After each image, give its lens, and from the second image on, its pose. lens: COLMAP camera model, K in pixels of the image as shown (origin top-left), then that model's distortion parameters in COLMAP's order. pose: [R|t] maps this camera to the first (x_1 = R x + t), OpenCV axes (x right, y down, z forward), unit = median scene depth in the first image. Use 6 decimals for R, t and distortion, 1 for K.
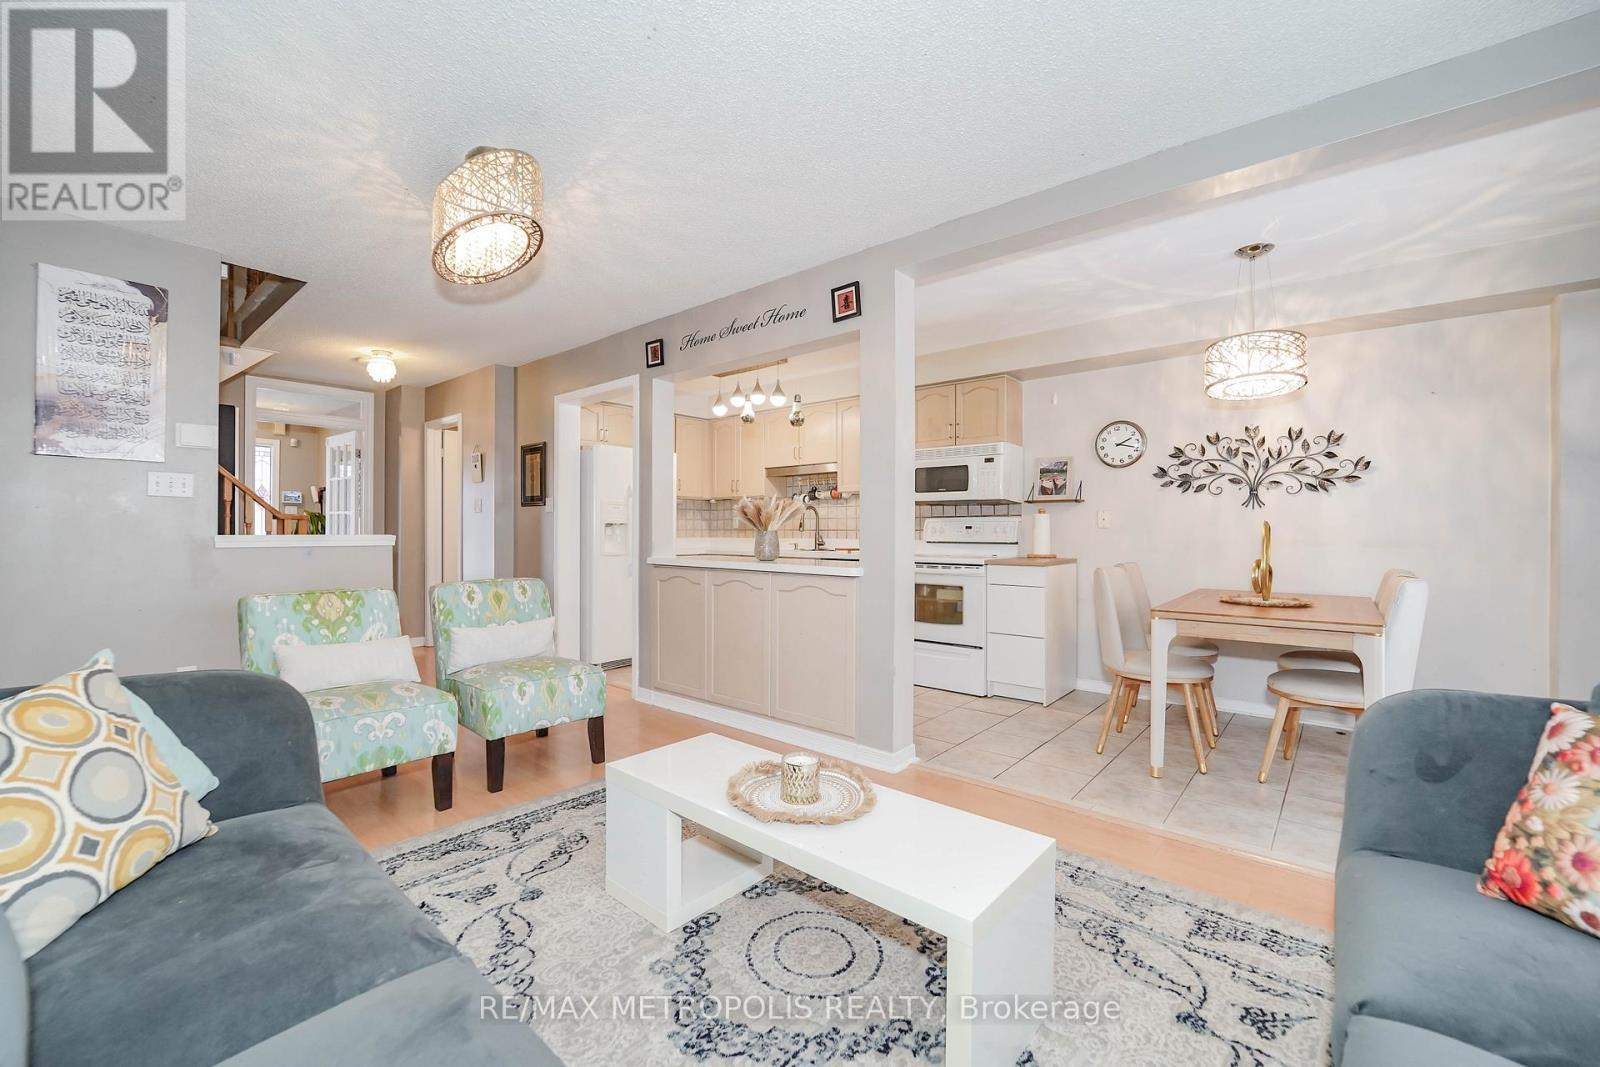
lens RADIAL K [[649.7, 0, 794.6], [0, 649.7, 531.2], [0, 0, 1]] dist [-0.015035, -0.001111]
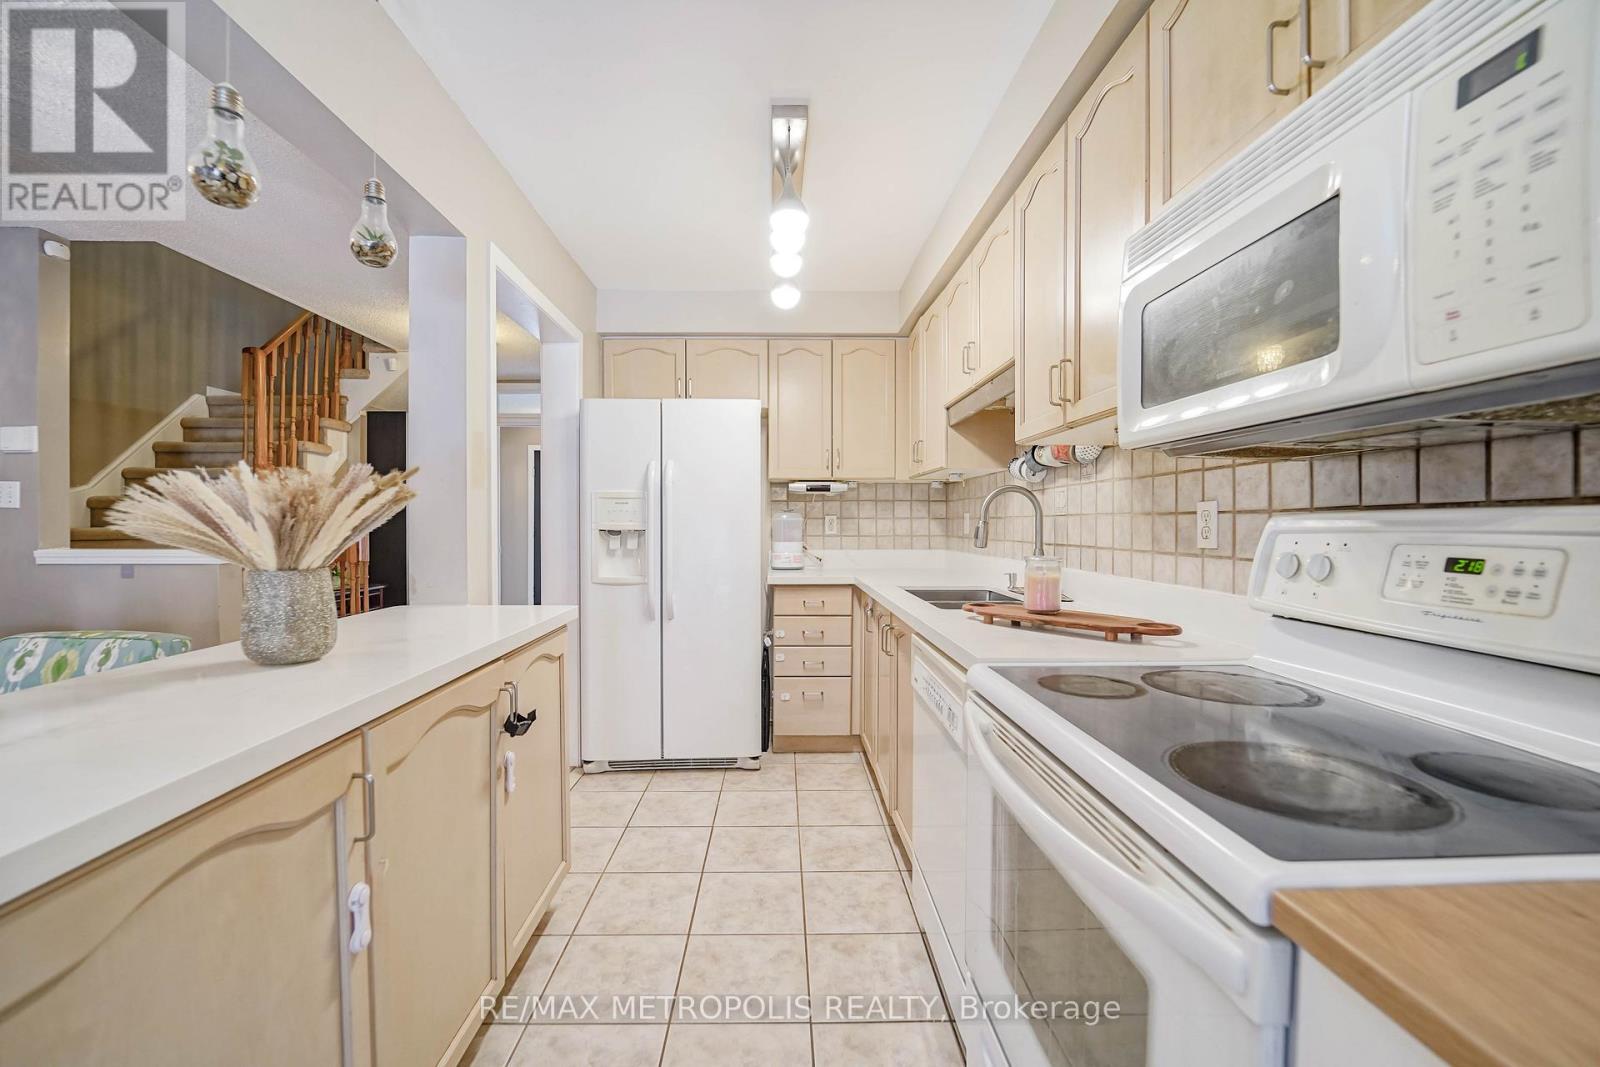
lens RADIAL K [[649.7, 0, 791.8], [0, 649.7, 533.0], [0, 0, 1]] dist [-0.015035, -0.001111]
pose [[0.666157, 0.009641, -0.745750, 0.360320], [0.000523, 0.999910, 0.013394, -0.022893], [0.745812, -0.009312, 0.666092, 0.970214]]
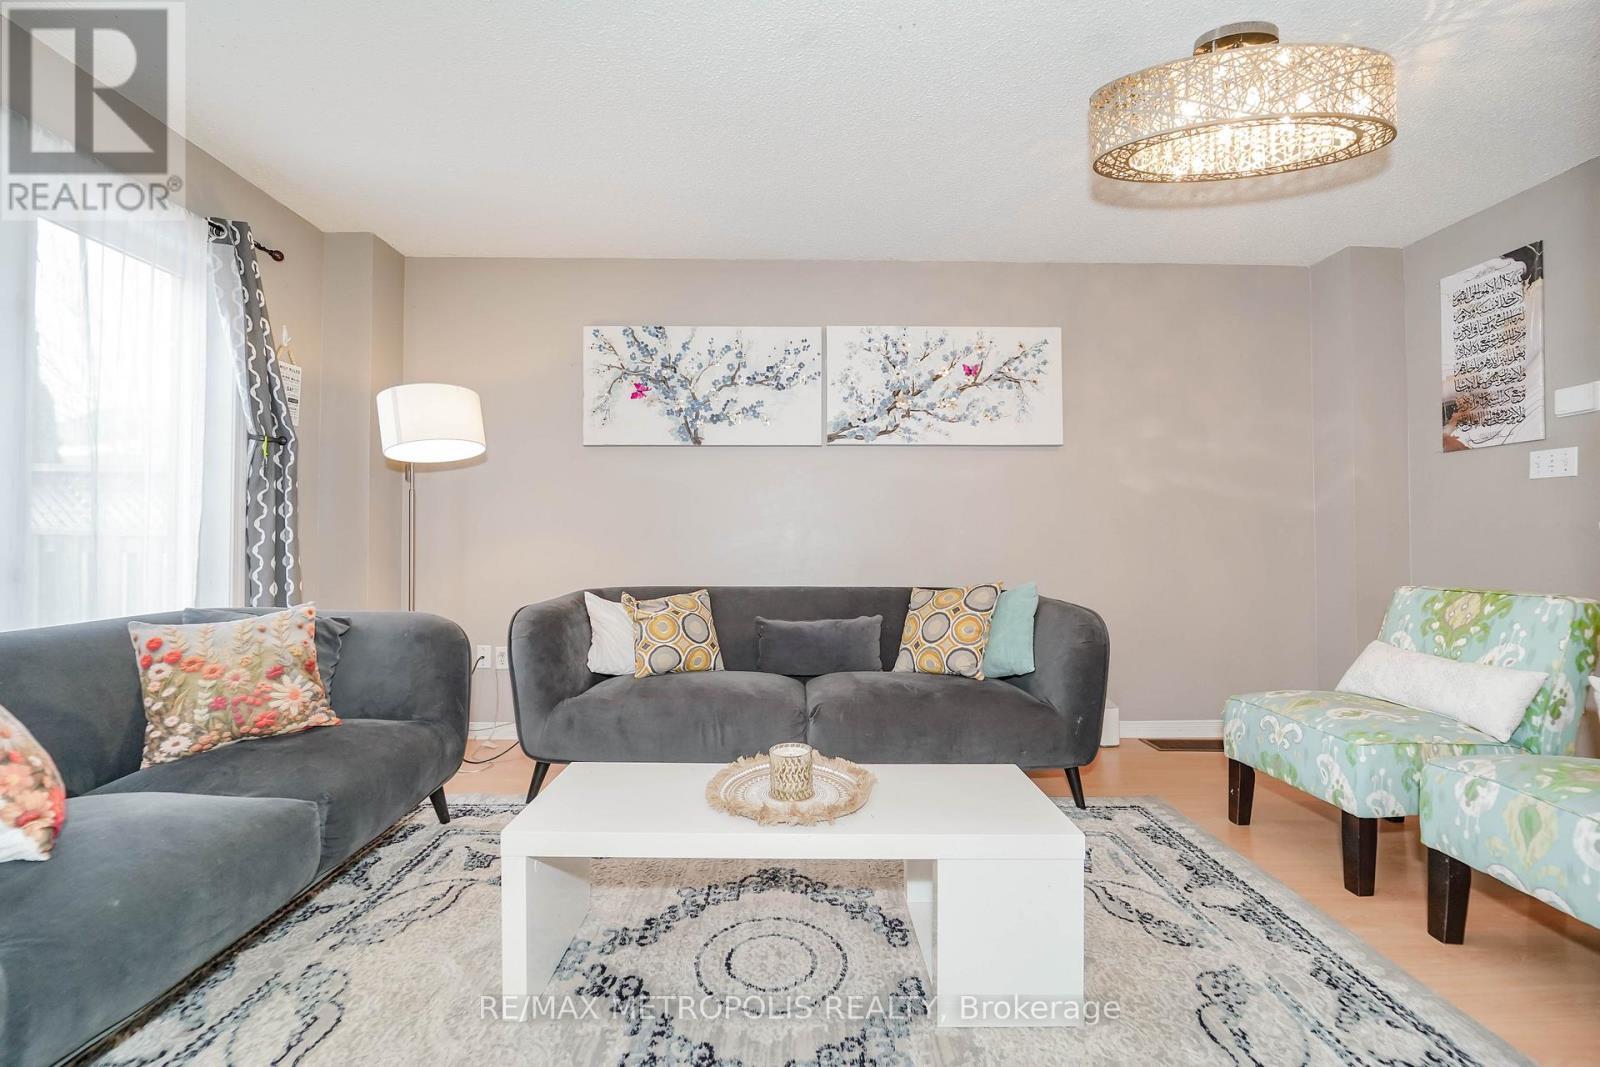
lens RADIAL K [[649.7, 0, 794.5], [0, 649.7, 537.0], [0, 0, 1]] dist [-0.015035, -0.001111]
pose [[-0.753440, -0.010809, -0.657427, 0.269181], [-0.003742, 0.999919, -0.012152, 0.030827], [0.657506, -0.006695, -0.753420, 0.758413]]
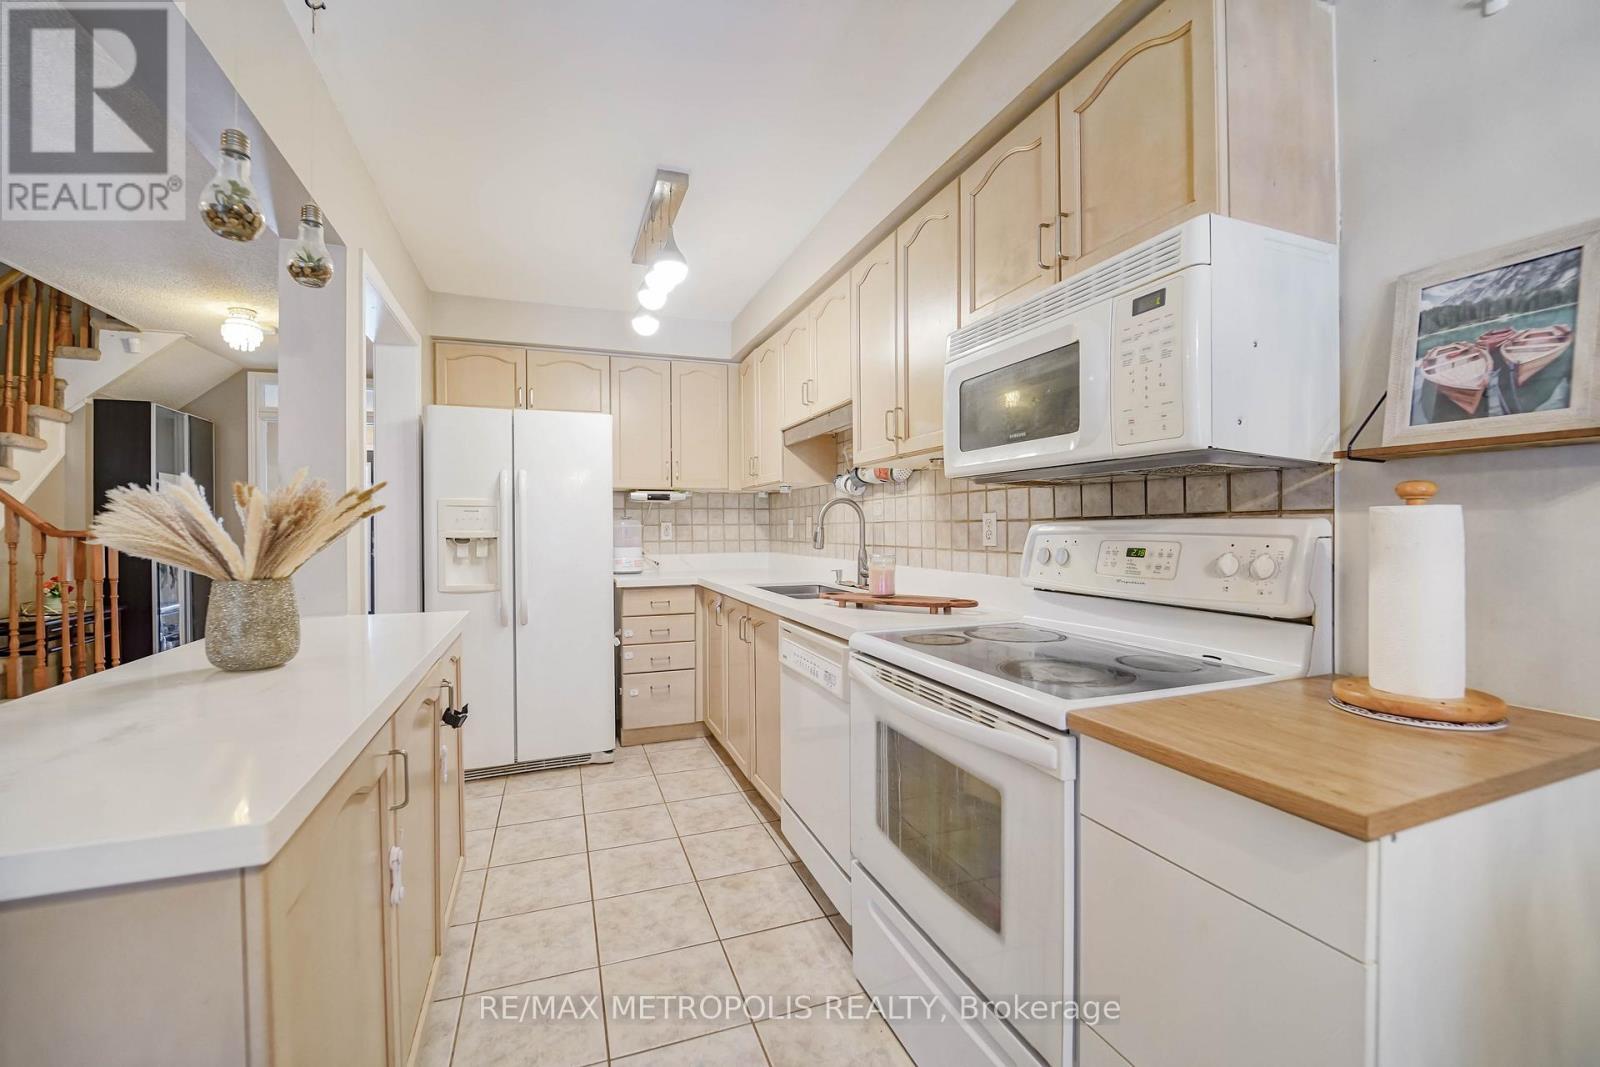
lens RADIAL K [[649.7, 0, 792.4], [0, 649.7, 531.7], [0, 0, 1]] dist [-0.015035, -0.001111]
pose [[0.872043, -0.004229, -0.489411, 0.361106], [0.007587, 0.999959, 0.004877, -0.024463], [0.489371, -0.007967, 0.872040, 0.844883]]
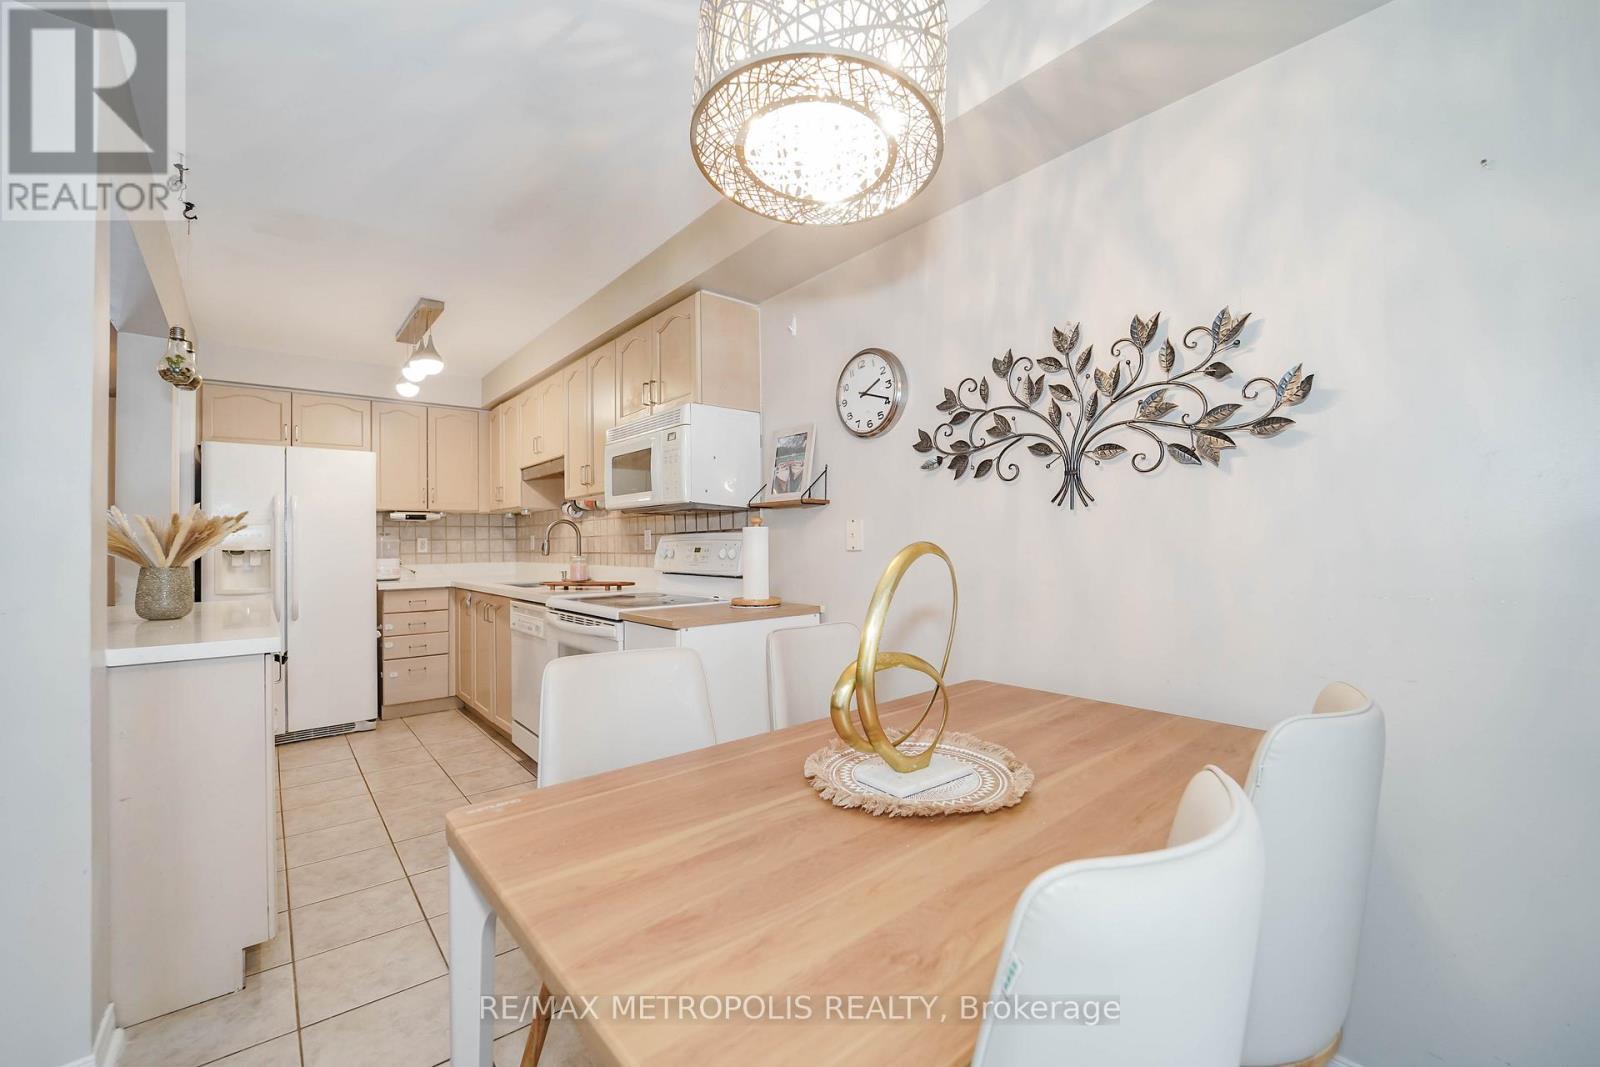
lens RADIAL K [[649.7, 0, 796.8], [0, 649.7, 532.1], [0, 0, 1]] dist [-0.015035, -0.001111]
pose [[0.985698, -0.018175, -0.167539, 0.607687], [0.015523, 0.999733, -0.017126, -0.014055], [0.167805, 0.014281, 0.985717, 0.531247]]
